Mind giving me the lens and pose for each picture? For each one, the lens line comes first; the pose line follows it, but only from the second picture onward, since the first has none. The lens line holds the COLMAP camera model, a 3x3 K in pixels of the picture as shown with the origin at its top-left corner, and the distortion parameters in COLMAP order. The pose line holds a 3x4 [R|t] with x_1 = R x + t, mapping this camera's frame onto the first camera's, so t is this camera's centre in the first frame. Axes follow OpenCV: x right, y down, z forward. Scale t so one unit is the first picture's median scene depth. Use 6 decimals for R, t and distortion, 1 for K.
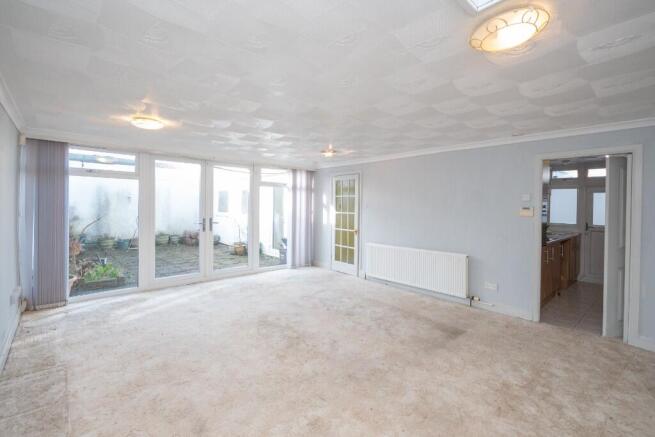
lens RADIAL K [[289.8, 0, 325.6], [0, 289.8, 216.6], [0, 0, 1]] dist [0.032691, 0.000172]
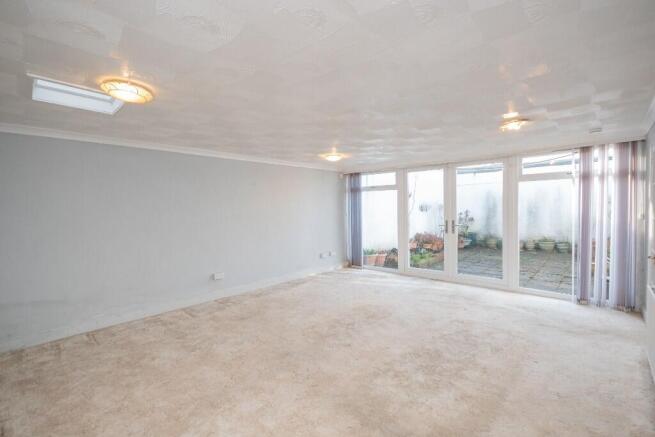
lens RADIAL K [[289.8, 0, 325.6], [0, 289.8, 216.6], [0, 0, 1]] dist [0.032691, 0.000172]
pose [[0.116036, 0.011163, -0.993182, 0.570828], [-0.020779, 0.999745, 0.008809, -0.007984], [0.993028, 0.019615, 0.116238, 0.457489]]
